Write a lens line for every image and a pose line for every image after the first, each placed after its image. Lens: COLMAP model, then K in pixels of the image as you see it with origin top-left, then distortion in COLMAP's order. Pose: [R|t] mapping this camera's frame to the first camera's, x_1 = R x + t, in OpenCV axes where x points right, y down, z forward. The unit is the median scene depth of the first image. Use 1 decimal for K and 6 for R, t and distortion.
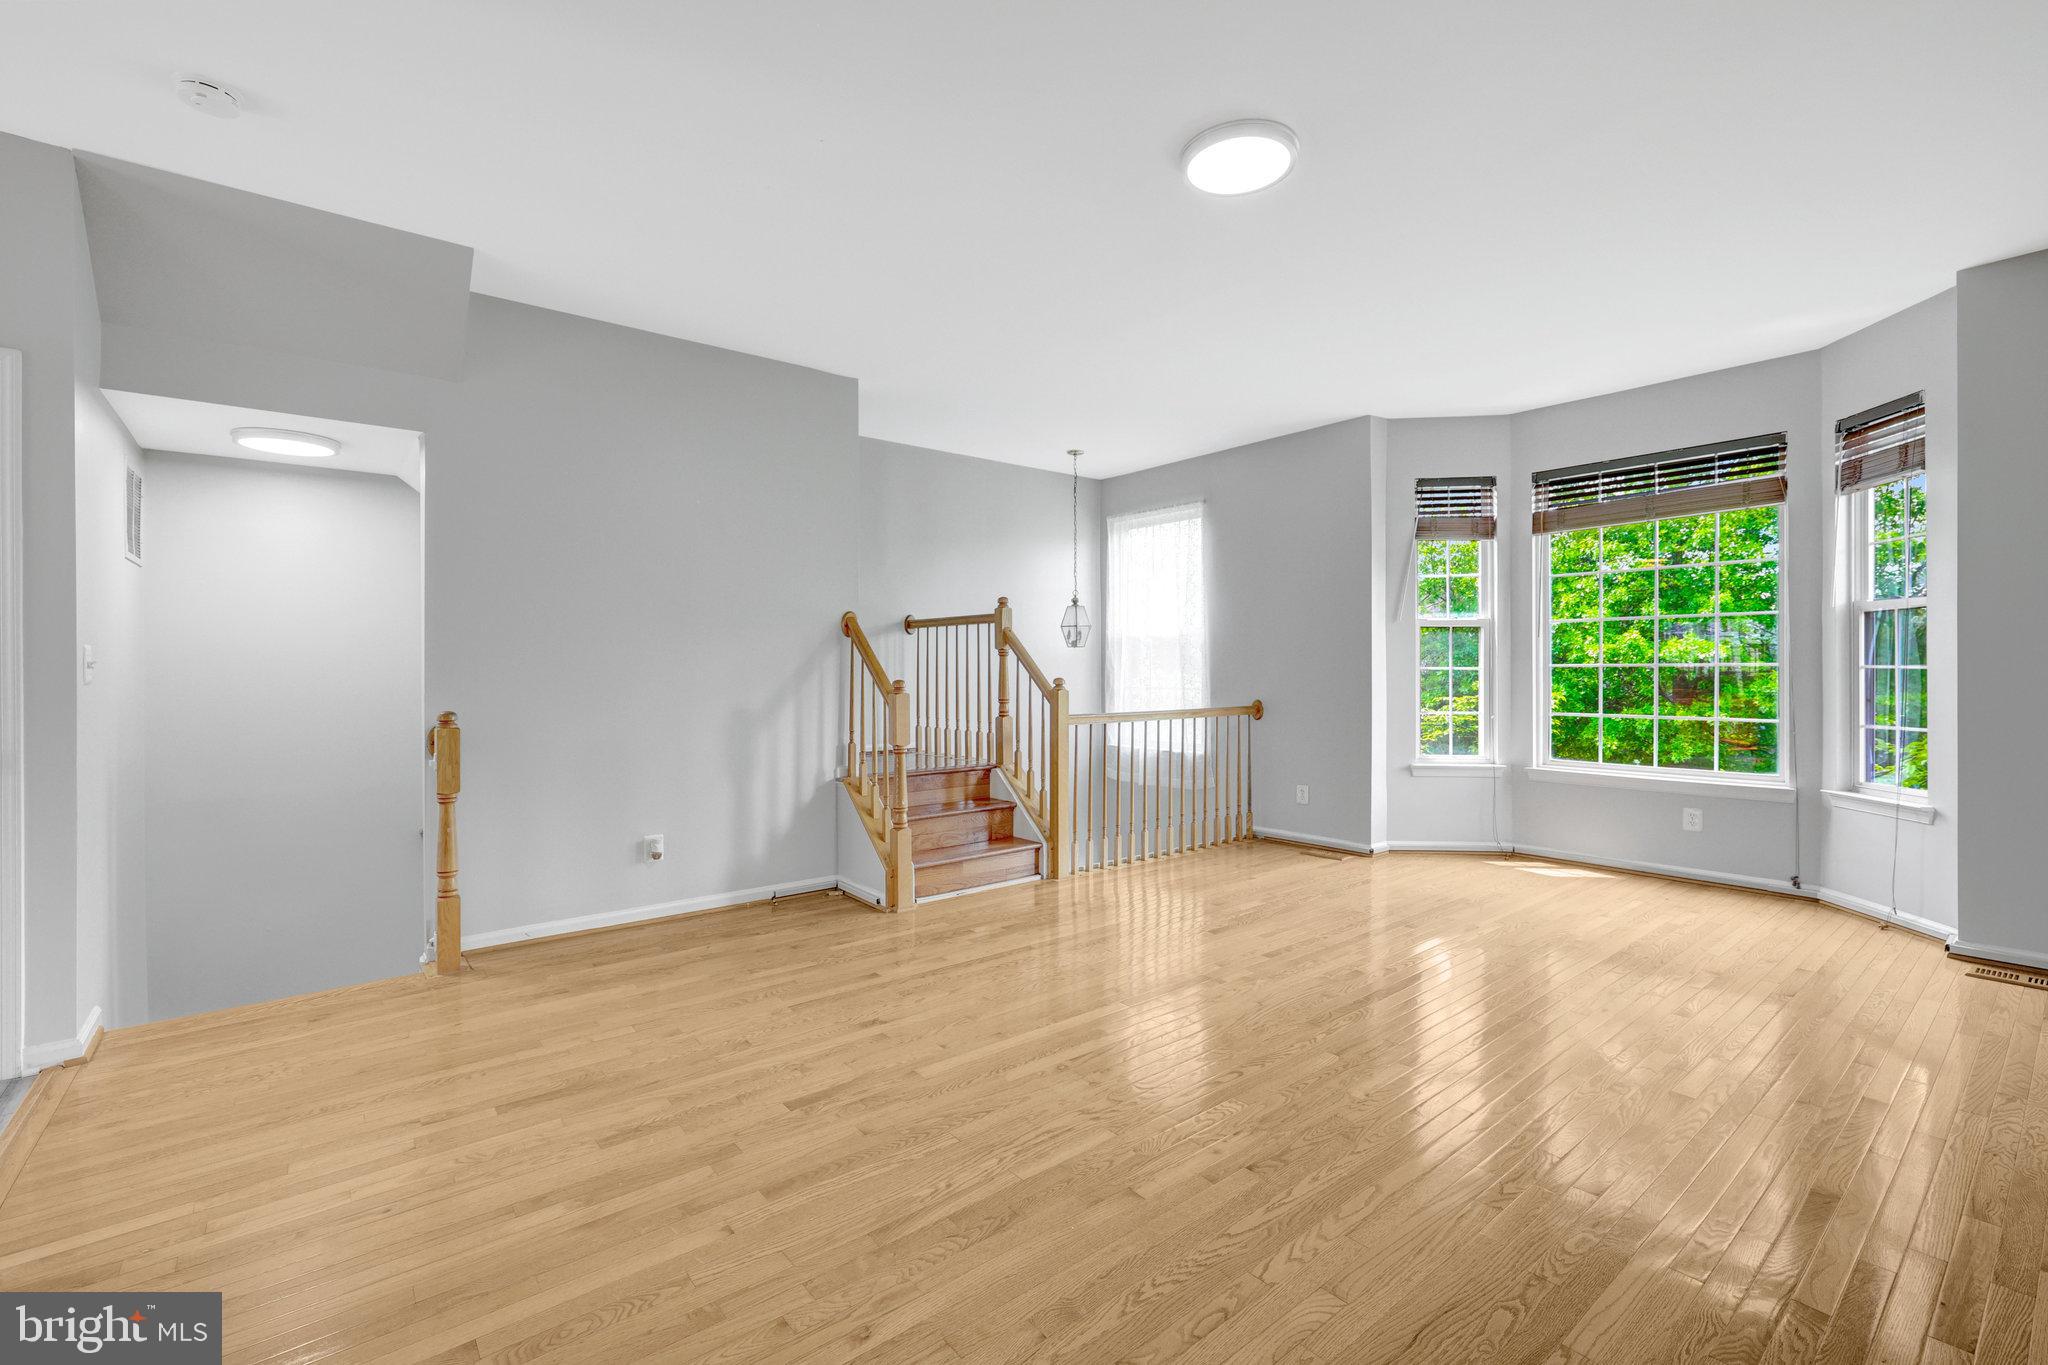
lens RADIAL K [[876.6, 0, 1030.1], [0, 876.6, 671.0], [0, 0, 1]] dist [-0.006270, 0.003701]
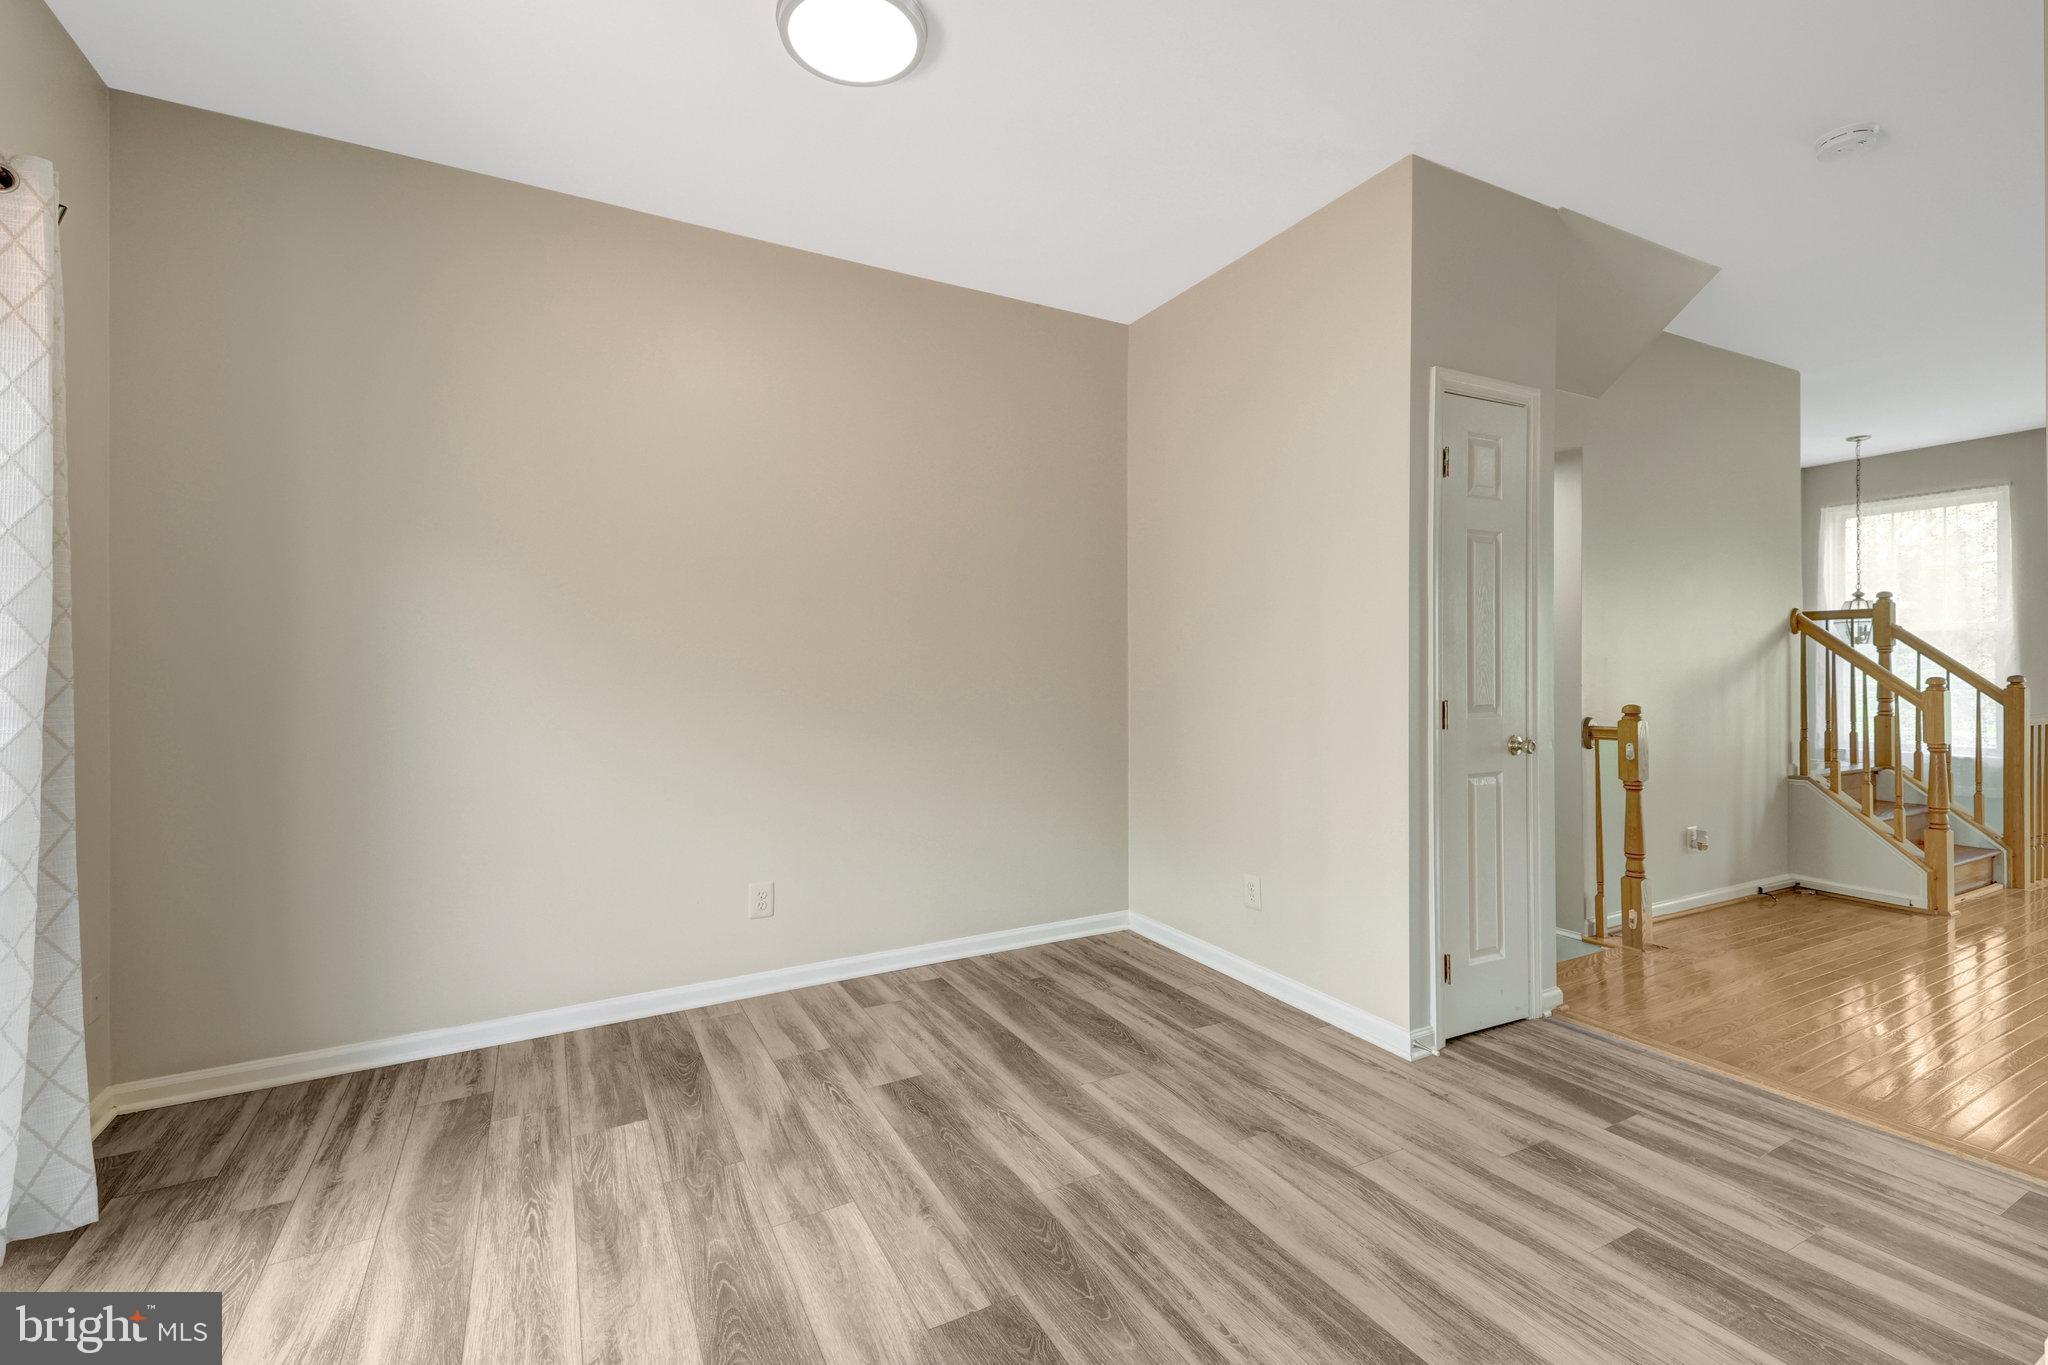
lens RADIAL K [[876.6, 0, 1012.1], [0, 876.6, 669.1], [0, 0, 1]] dist [-0.006270, 0.003701]
pose [[0.979510, -0.000414, -0.201396, -0.828837], [-0.000140, 0.999996, -0.002740, 0.003189], [0.201396, 0.002712, 0.979506, -0.140905]]
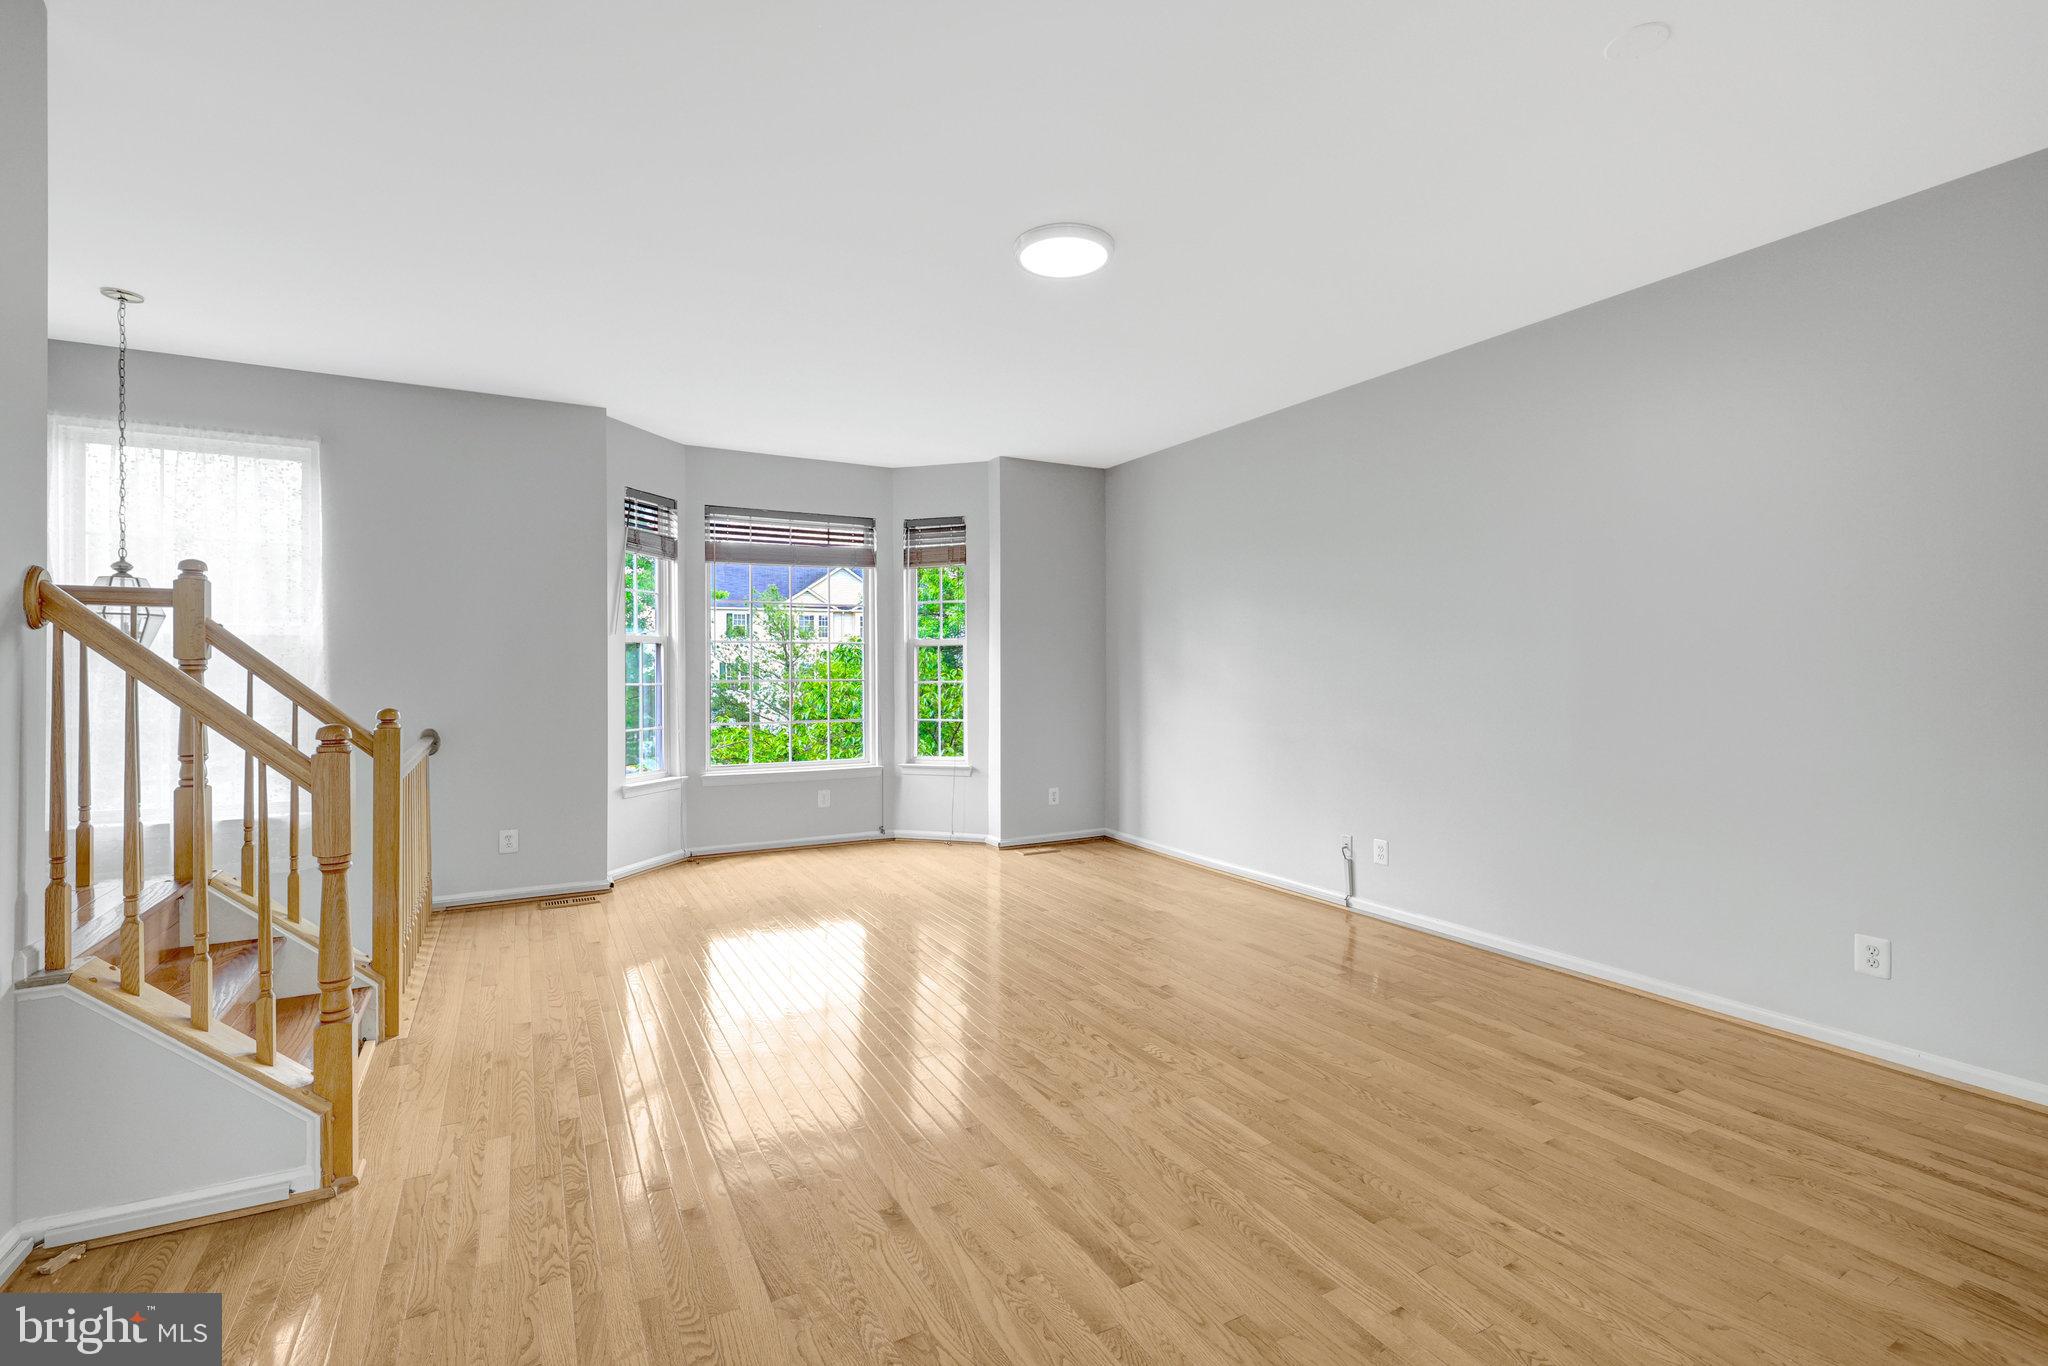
lens RADIAL K [[915.9, 0, 1000.0], [0, 915.9, 671.9], [0, 0, 1]] dist [0.002436, -0.000803]
pose [[0.193454, 0.001469, 0.981108, -0.509238], [0.003678, 0.999991, -0.002223, -0.015150], [-0.981103, 0.004039, 0.193446, 0.449743]]
